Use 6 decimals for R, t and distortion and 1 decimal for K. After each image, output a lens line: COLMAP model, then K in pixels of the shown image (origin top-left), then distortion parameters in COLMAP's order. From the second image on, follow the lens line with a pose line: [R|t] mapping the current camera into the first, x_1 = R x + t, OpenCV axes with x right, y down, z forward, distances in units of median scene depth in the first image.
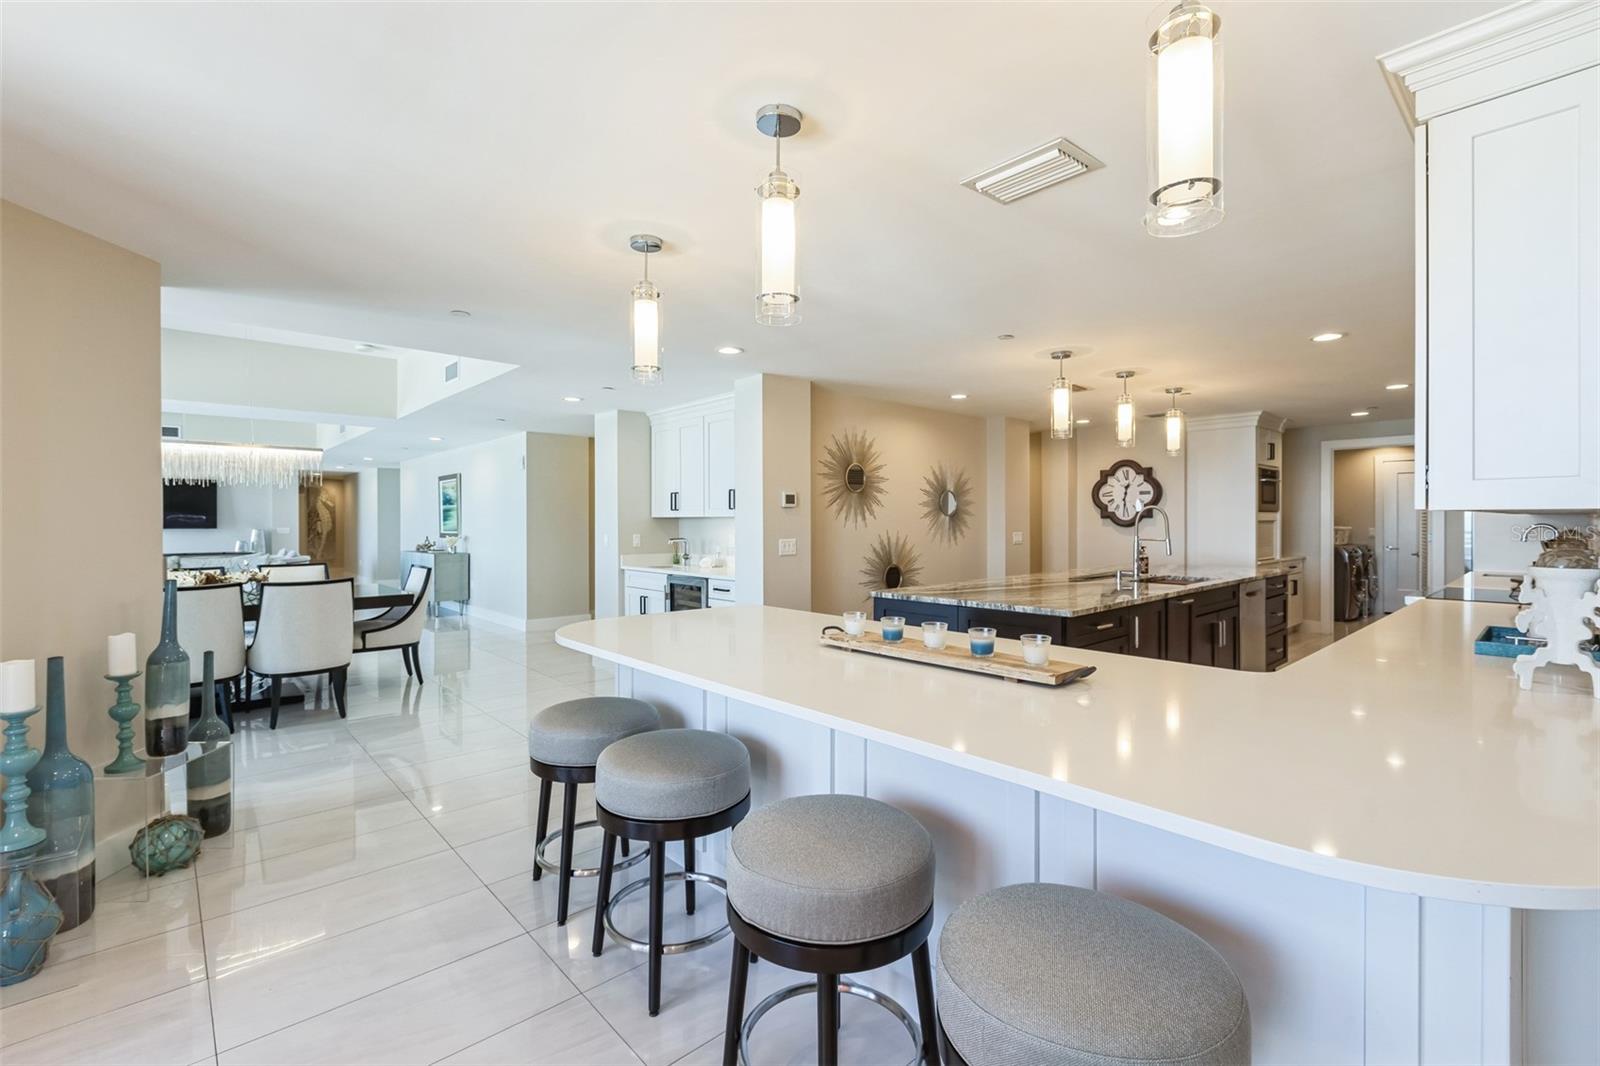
lens RADIAL K [[708.9, 0, 792.8], [0, 708.9, 527.5], [0, 0, 1]] dist [0.003037, 0.000547]
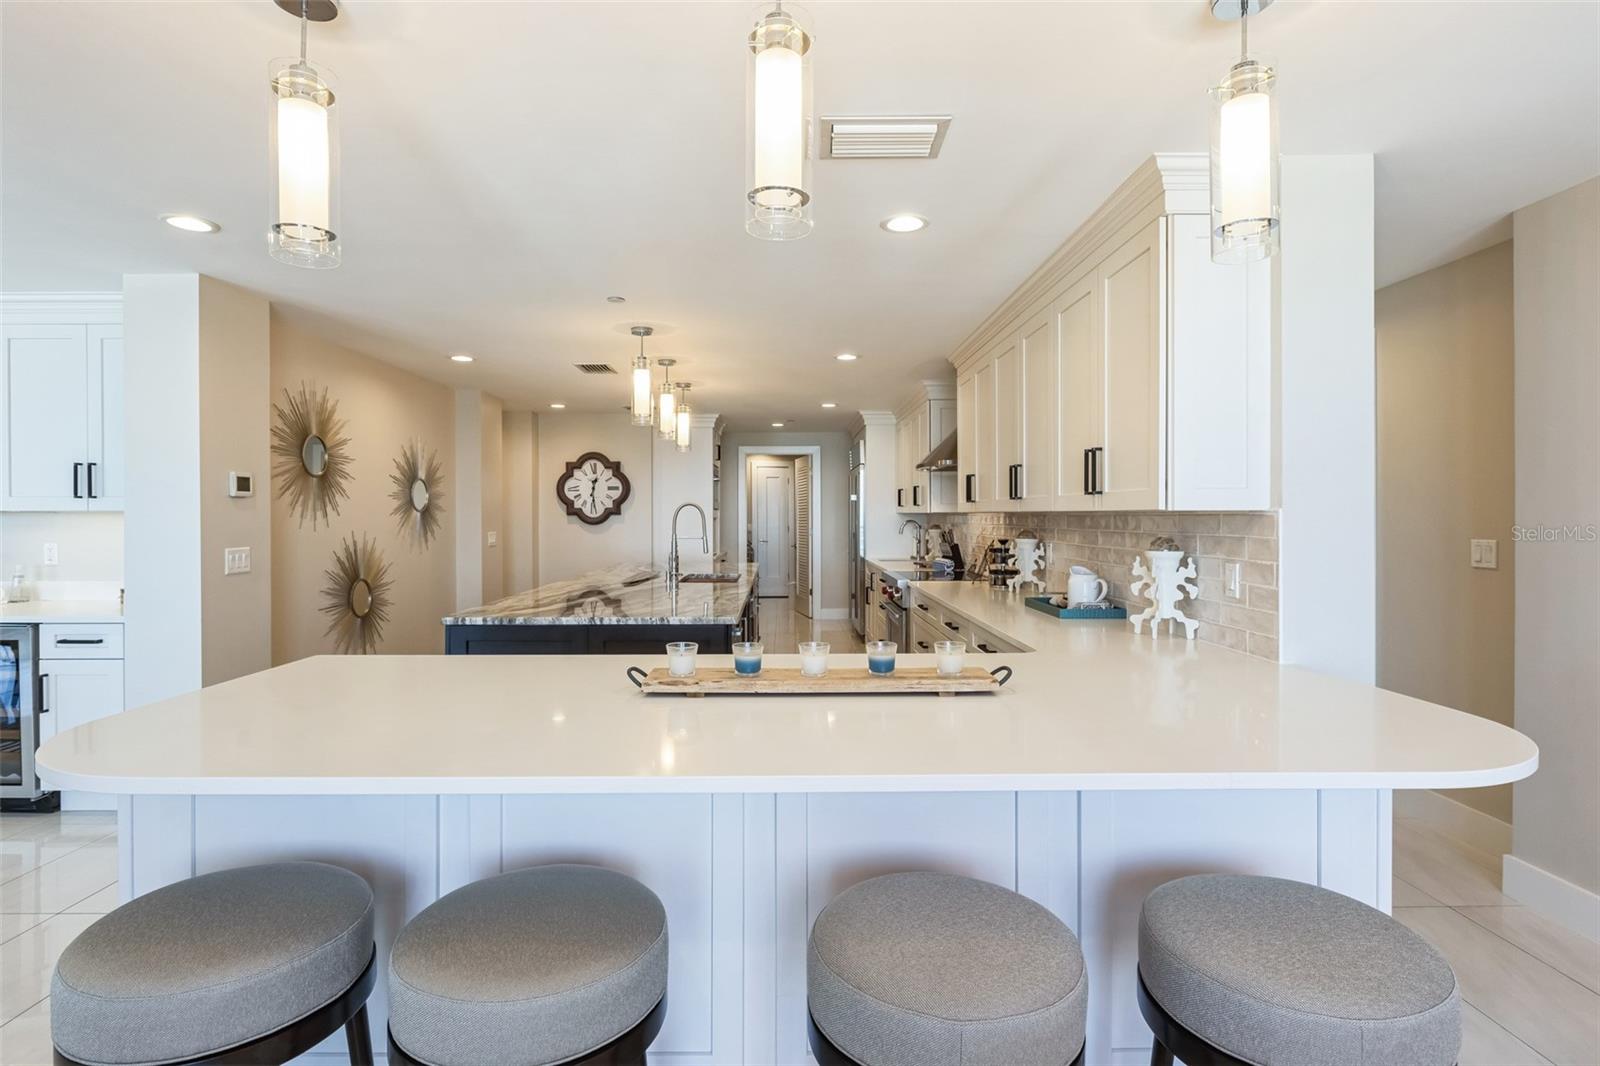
lens RADIAL K [[798.2, 0, 794.6], [0, 798.2, 524.3], [0, 0, 1]] dist [-0.001137, -0.000540]
pose [[0.661626, -0.006246, 0.749808, -0.162744], [0.007180, 0.999972, 0.001995, -0.001580], [-0.749800, 0.004064, 0.661652, 0.131262]]
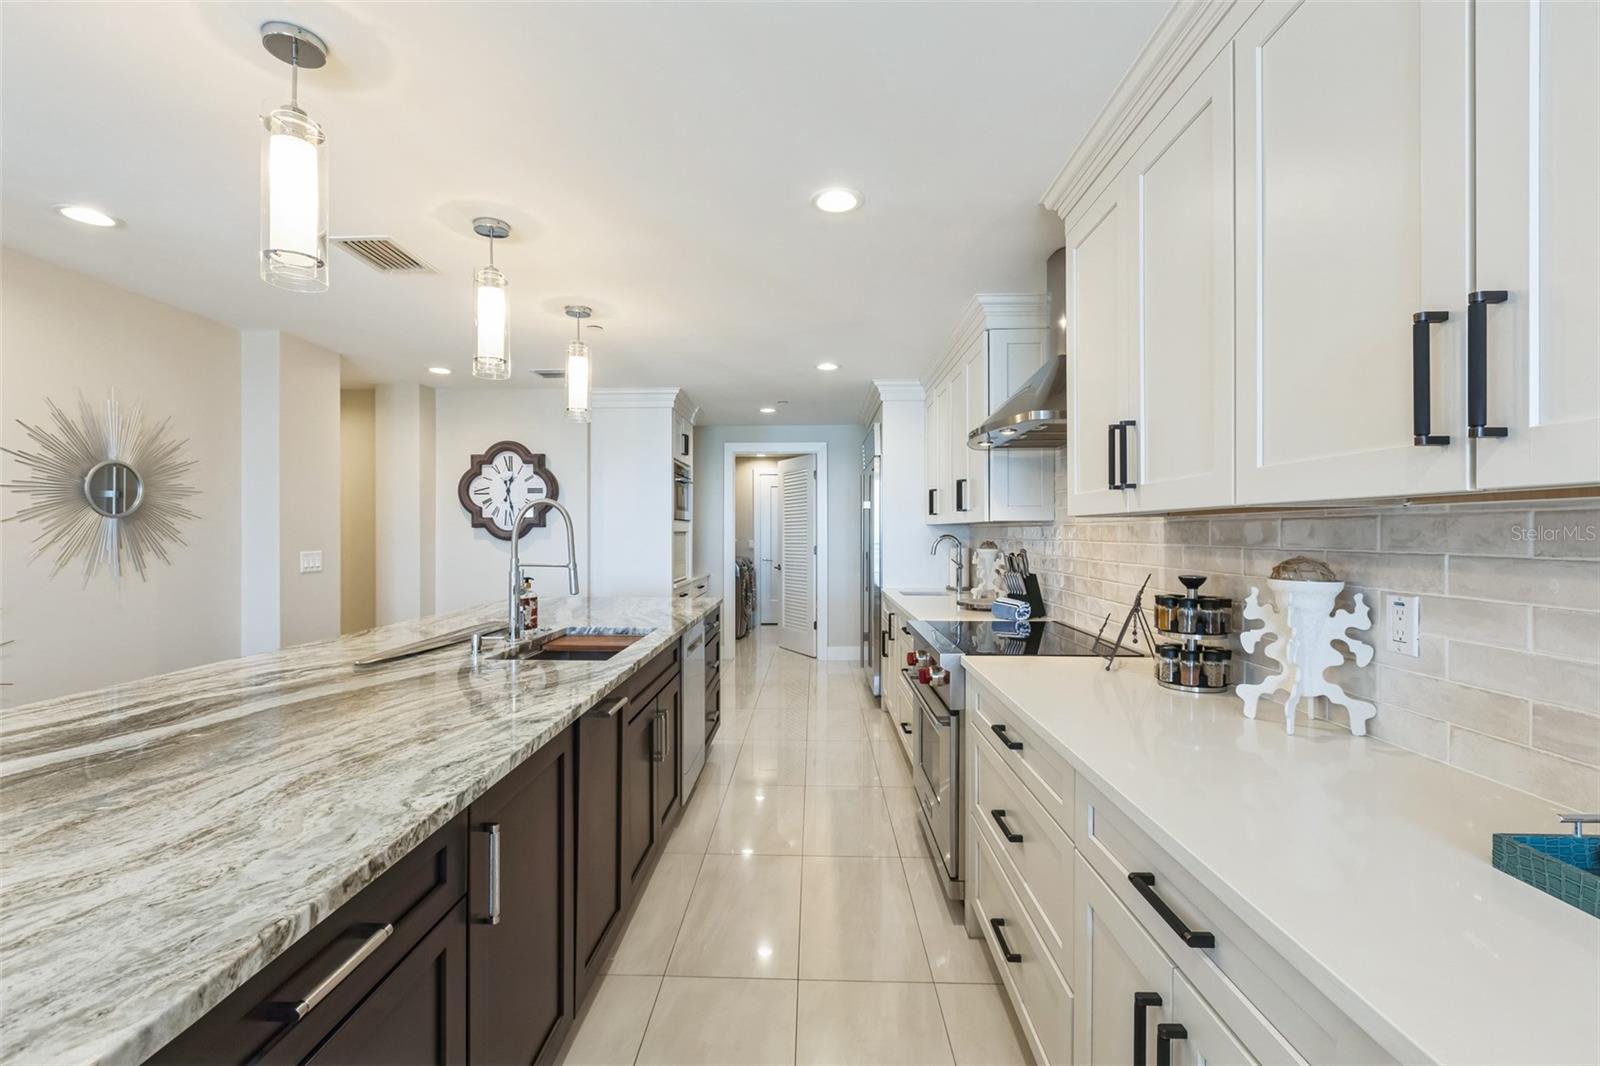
lens RADIAL K [[708.9, 0, 792.6], [0, 708.9, 532.8], [0, 0, 1]] dist [0.003037, 0.000547]
pose [[0.694958, 0.003360, 0.719043, 0.199402], [0.004962, 0.999943, -0.009469, -0.000176], [-0.719034, 0.010149, 0.694901, 0.389718]]
